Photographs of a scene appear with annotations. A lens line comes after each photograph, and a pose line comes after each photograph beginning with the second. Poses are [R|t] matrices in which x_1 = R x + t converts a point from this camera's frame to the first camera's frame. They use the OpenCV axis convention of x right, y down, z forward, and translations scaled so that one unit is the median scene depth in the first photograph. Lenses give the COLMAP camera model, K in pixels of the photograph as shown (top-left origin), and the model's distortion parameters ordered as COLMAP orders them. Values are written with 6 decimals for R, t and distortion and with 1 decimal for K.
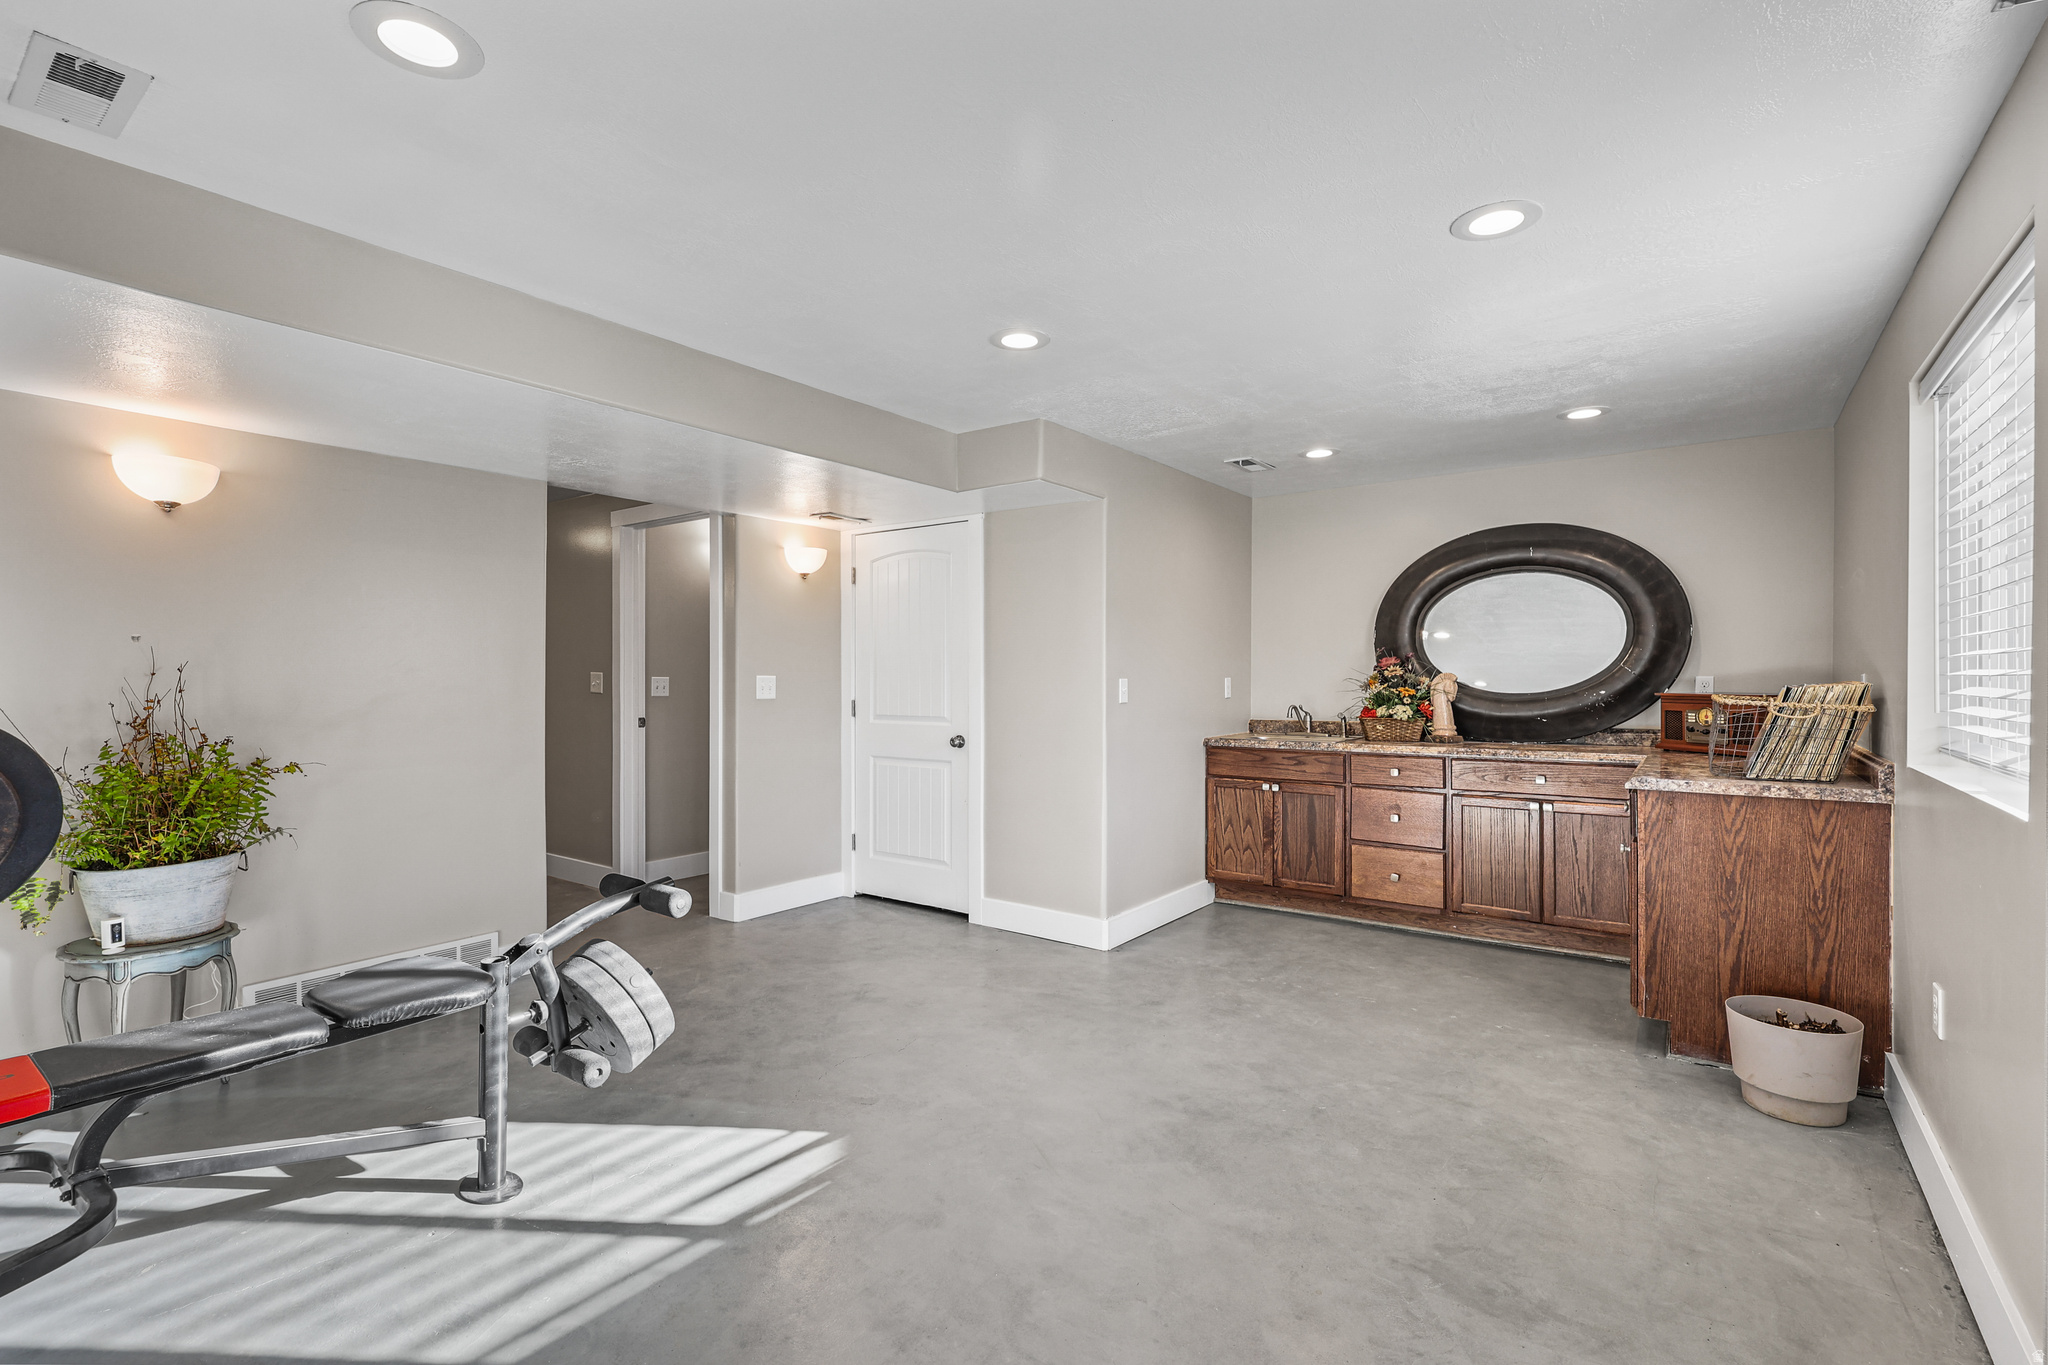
lens RADIAL K [[923.8, 0, 1022.6], [0, 923.8, 679.8], [0, 0, 1]] dist [0.003818, 0.000087]
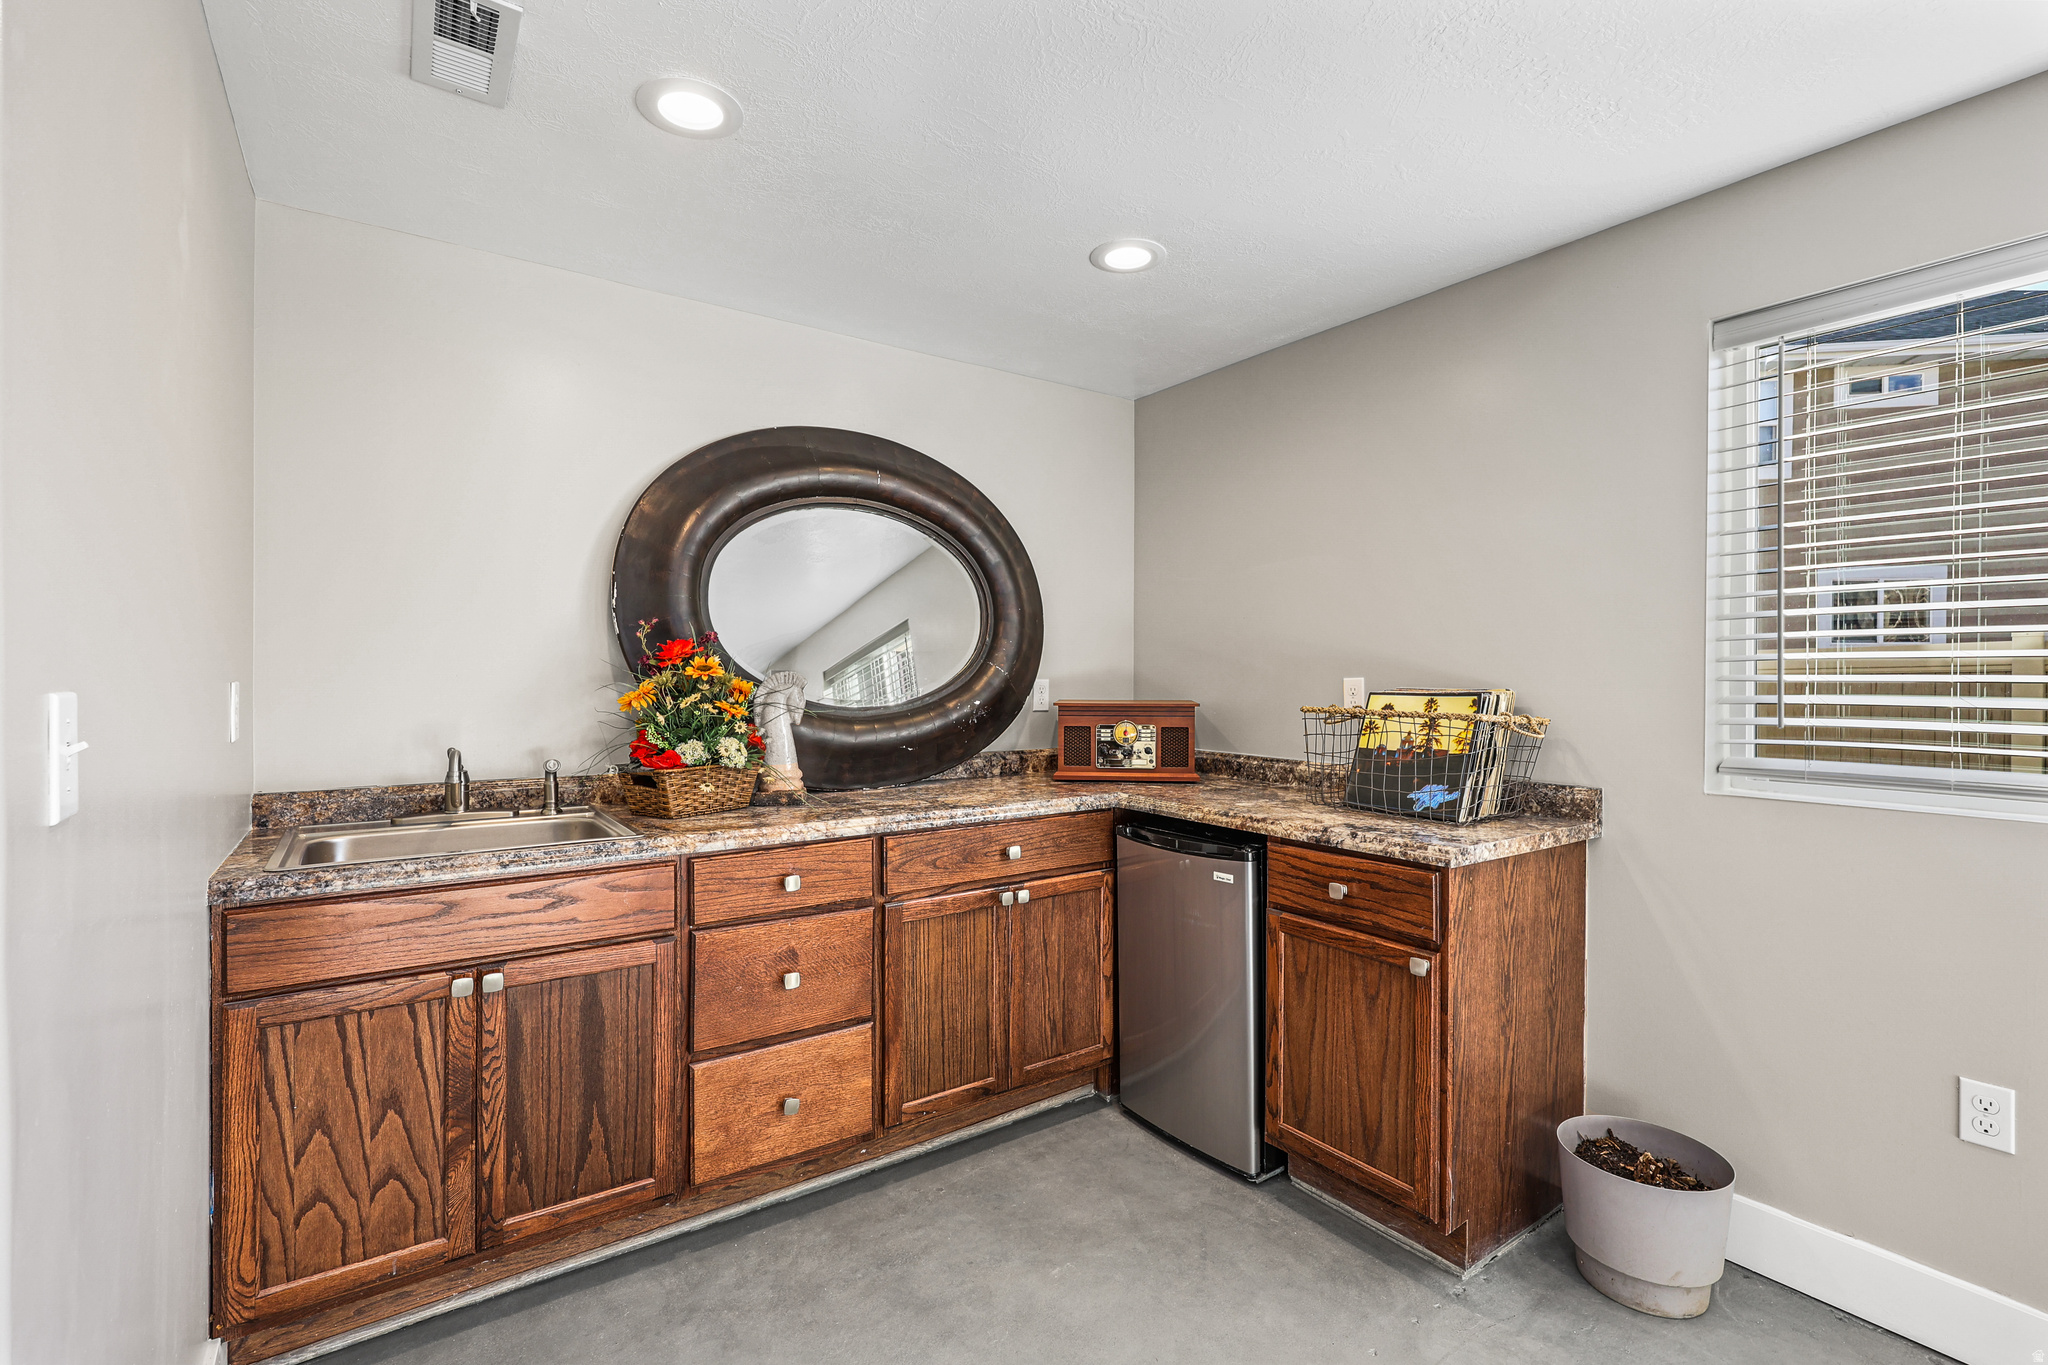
lens RADIAL K [[923.8, 0, 1025.3], [0, 923.8, 686.9], [0, 0, 1]] dist [0.003818, 0.000087]
pose [[0.331851, -0.007358, 0.943303, -0.000967], [0.001454, 0.999972, 0.007288, -0.002627], [-0.943331, -0.001047, 0.331853, 0.709924]]
